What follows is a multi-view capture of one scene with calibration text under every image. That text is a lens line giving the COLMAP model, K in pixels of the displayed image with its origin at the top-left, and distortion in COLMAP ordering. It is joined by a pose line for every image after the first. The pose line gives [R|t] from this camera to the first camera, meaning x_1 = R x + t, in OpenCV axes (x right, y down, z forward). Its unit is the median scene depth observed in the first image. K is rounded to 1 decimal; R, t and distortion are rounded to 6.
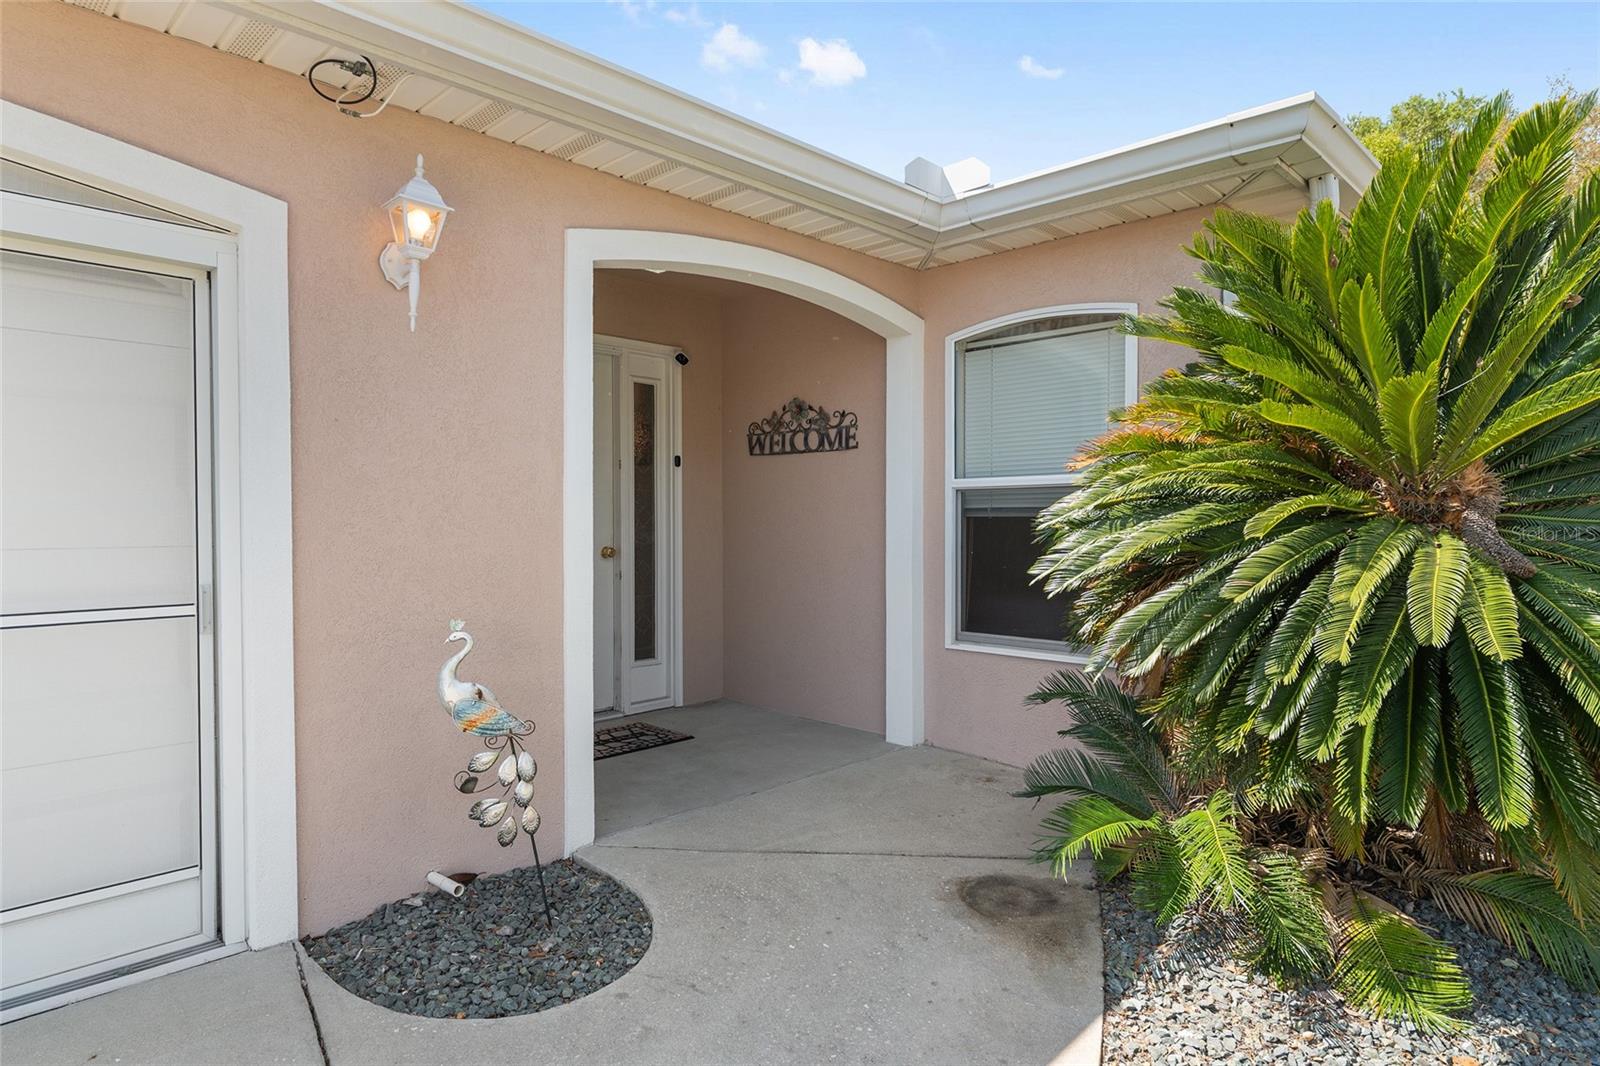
lens RADIAL K [[924.0, 0, 800.0], [0, 924.0, 533.0], [0, 0, 1]] dist [0.000030, -0.000004]
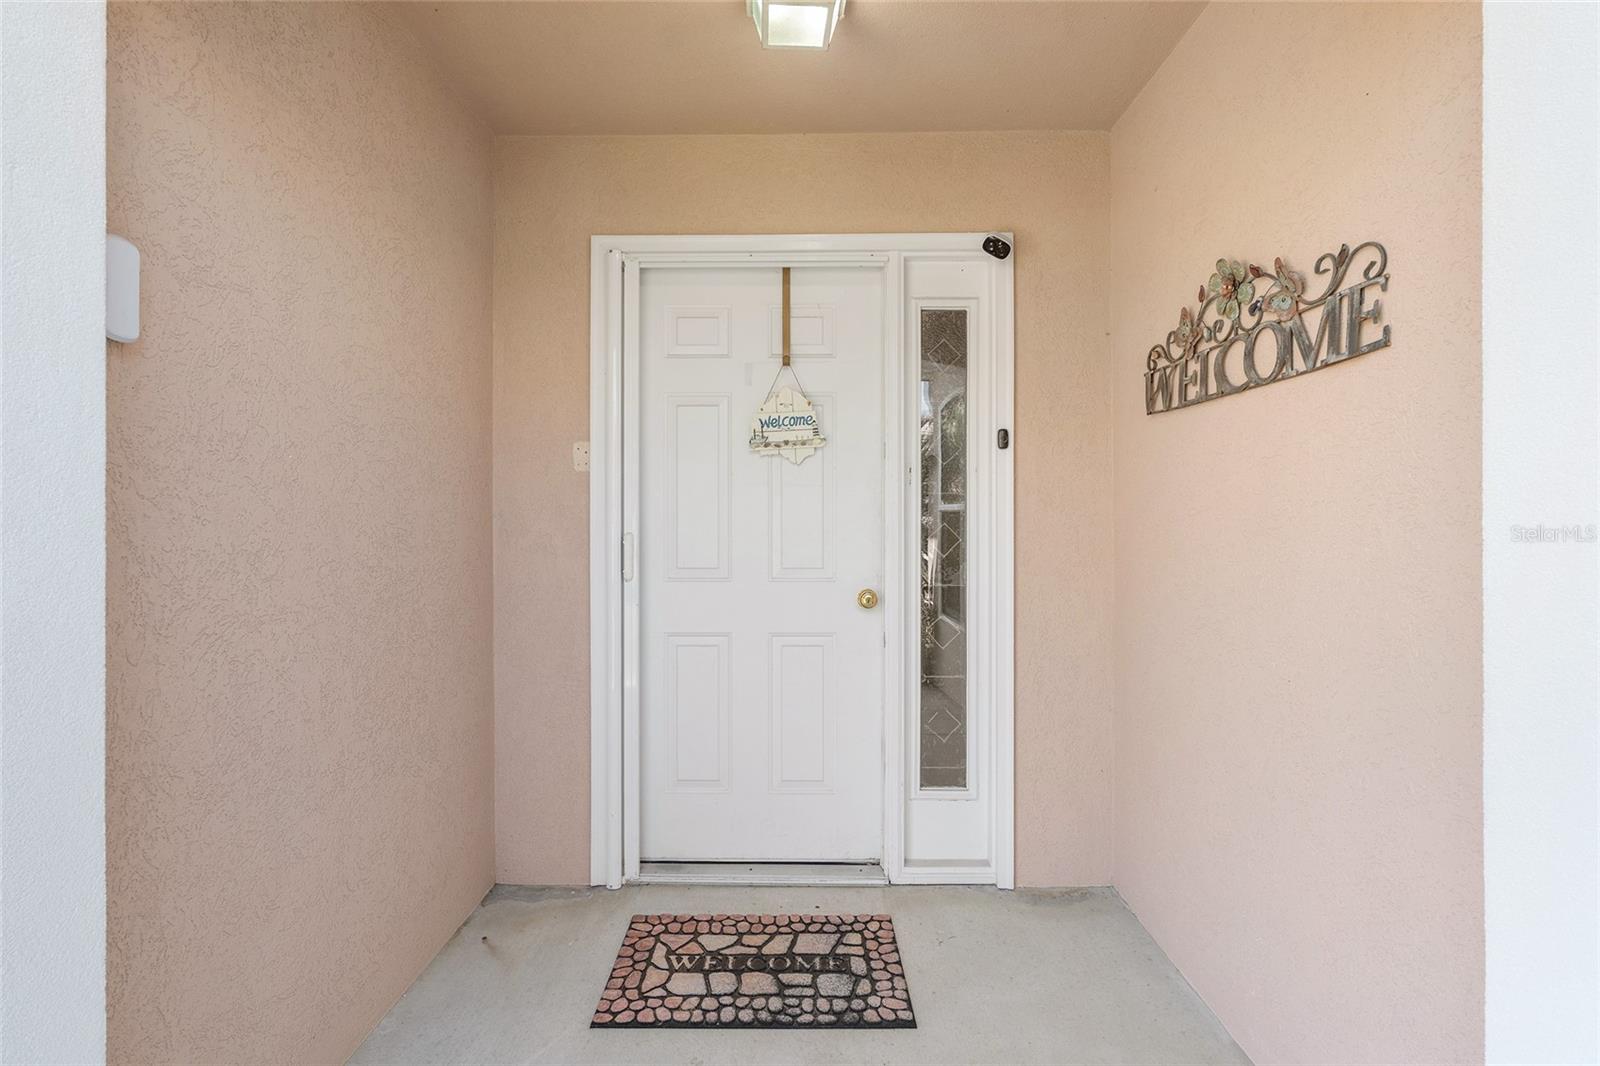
lens RADIAL K [[717.3, 0, 800.0], [0, 717.3, 533.0], [0, 0, 1]] dist [-0.001496, 0.000029]
pose [[0.698857, 0.008492, -0.715211, 0.092783], [-0.003513, 0.999958, 0.008441, -0.026171], [0.715252, -0.003387, 0.698858, 0.638297]]
